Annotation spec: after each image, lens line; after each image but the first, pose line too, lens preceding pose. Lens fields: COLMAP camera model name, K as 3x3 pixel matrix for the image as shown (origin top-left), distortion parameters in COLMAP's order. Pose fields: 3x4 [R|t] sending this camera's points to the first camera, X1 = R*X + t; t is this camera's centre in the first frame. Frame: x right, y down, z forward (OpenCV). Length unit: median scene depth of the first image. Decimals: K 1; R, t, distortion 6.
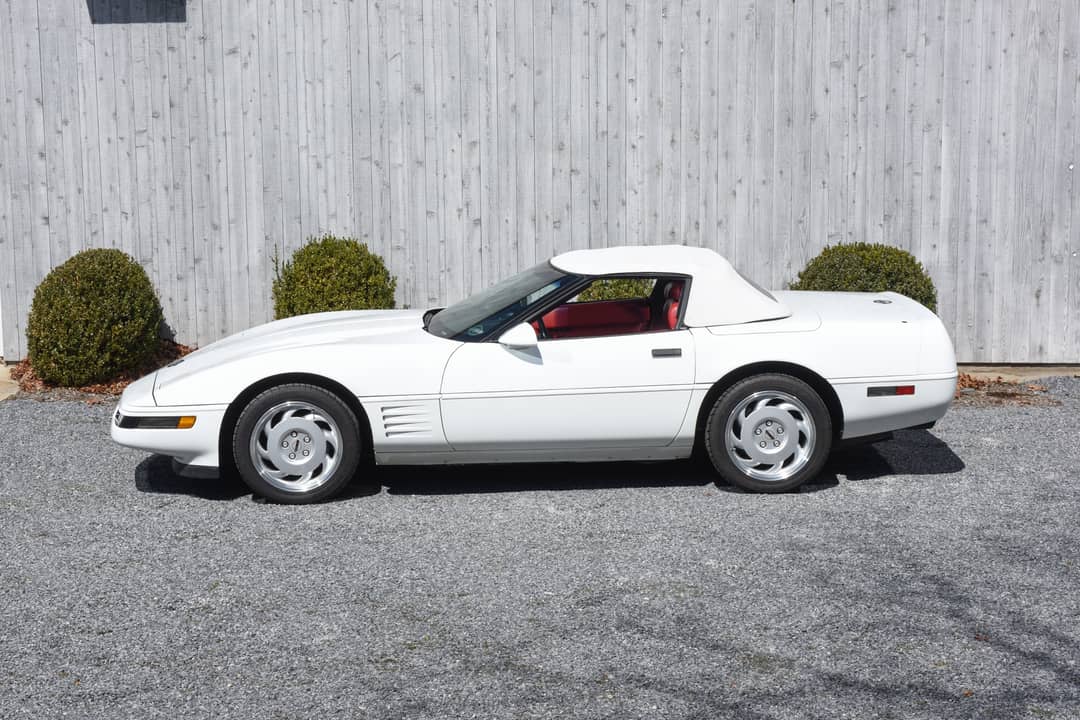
lens RADIAL K [[2057.4, 0, 556.4], [0, 2057.4, 354.7], [0, 0, 1]] dist [0.134193, -0.196883]
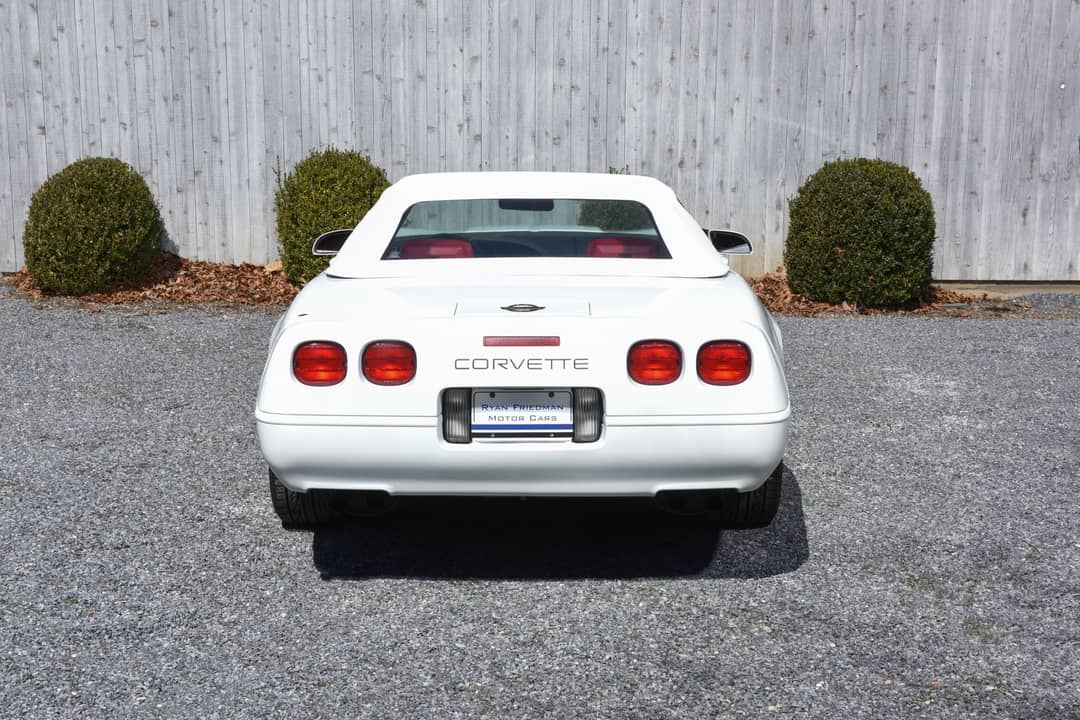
lens RADIAL K [[1621.0, 0, 540.0], [0, 1621.0, 360.0], [0, 0, 1]] dist [0.136319, 0.040963]
pose [[0.998550, 0.003944, 0.053685, -0.050672], [-0.005322, 0.999659, 0.025556, 0.024252], [-0.053566, -0.025805, 0.998231, 0.200085]]
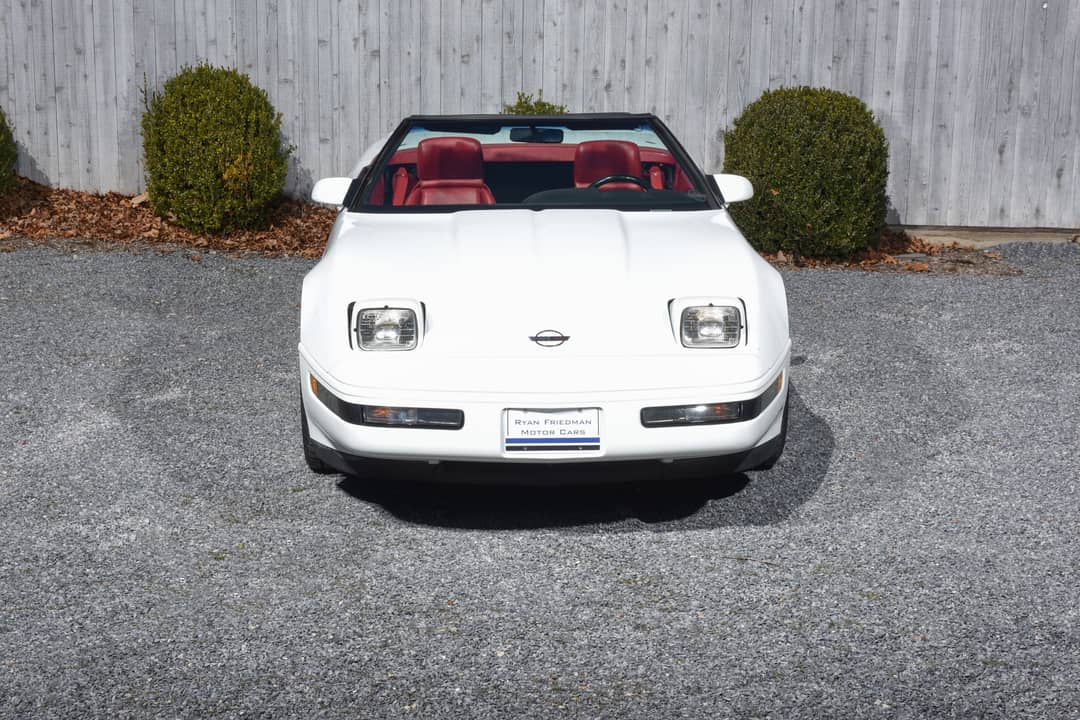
lens RADIAL K [[2007.5, 0, 540.0], [0, 2007.5, 360.0], [0, 0, 1]] dist [0.137285, -0.263494]
pose [[0.999689, 0.022178, 0.011395, 0.025544], [-0.022944, 0.997132, 0.072121, 0.002867], [-0.009762, -0.072360, 0.997331, 0.125312]]
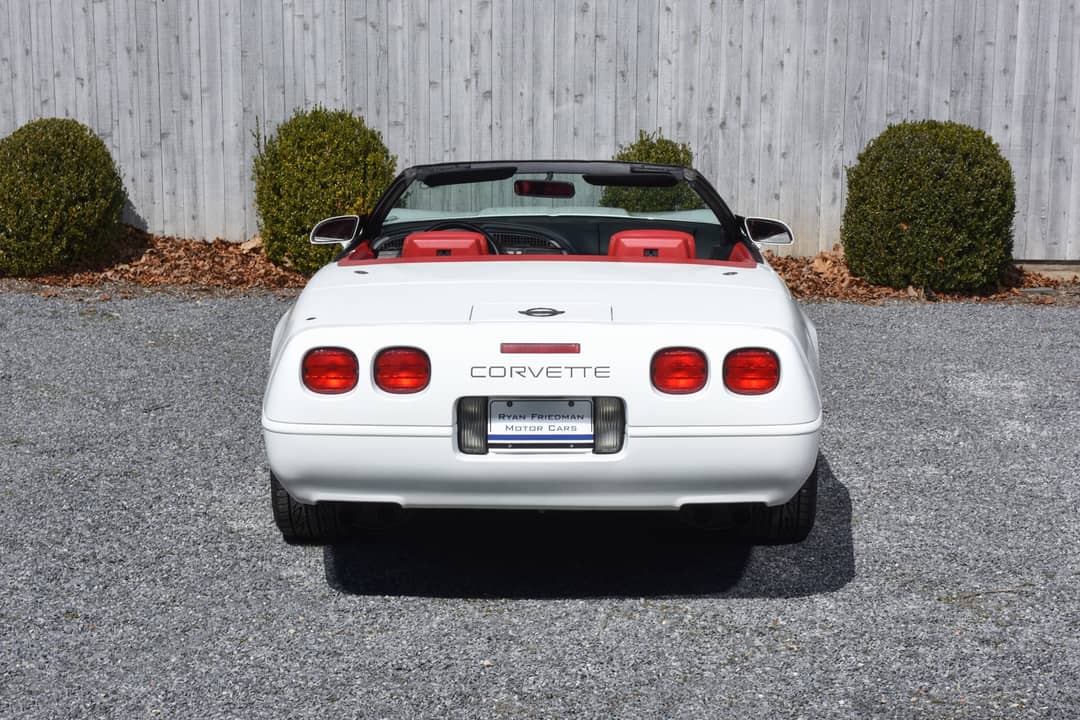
lens RADIAL K [[2032.4, 0, 540.0], [0, 2032.4, 360.0], [0, 0, 1]] dist [0.134536, -0.197686]
pose [[0.998980, 0.006084, 0.044738, -0.054540], [-0.007706, 0.999316, 0.036179, 0.016803], [-0.044488, -0.036487, 0.998343, 0.132350]]
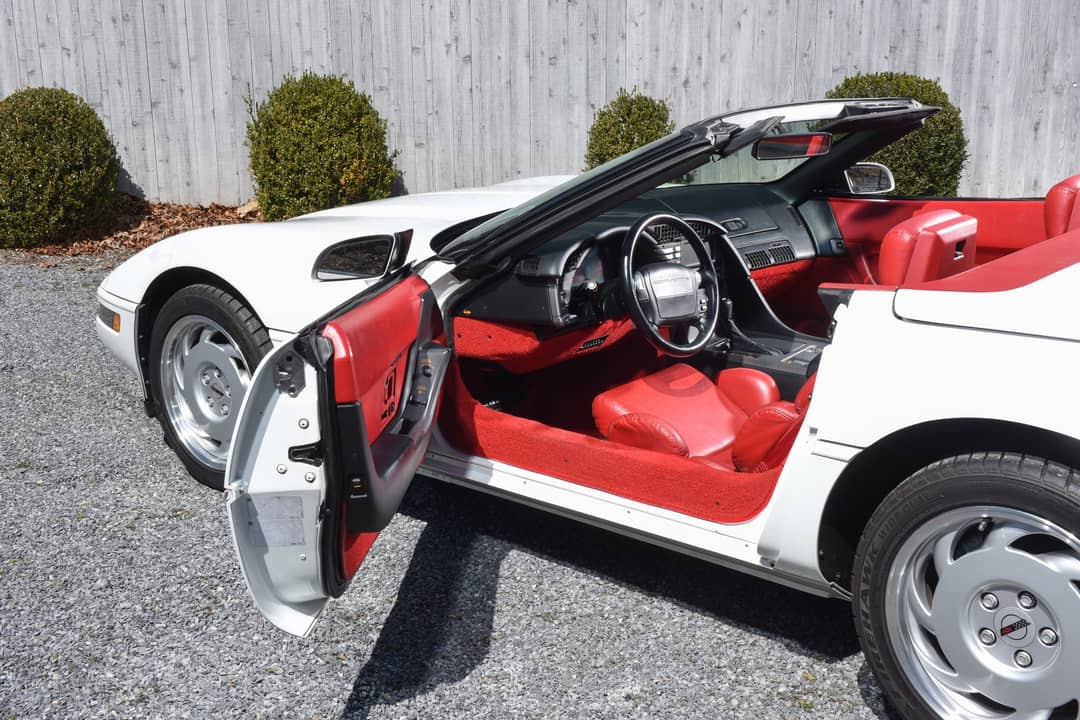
lens RADIAL K [[1350.6, 0, 539.0], [0, 1350.6, 347.6], [0, 0, 1]] dist [0.093536, 0.027763]
pose [[0.987066, -0.039228, 0.155439, -0.107049], [0.025393, 0.995617, 0.090013, 0.010571], [-0.158288, -0.084902, 0.983736, 0.387942]]
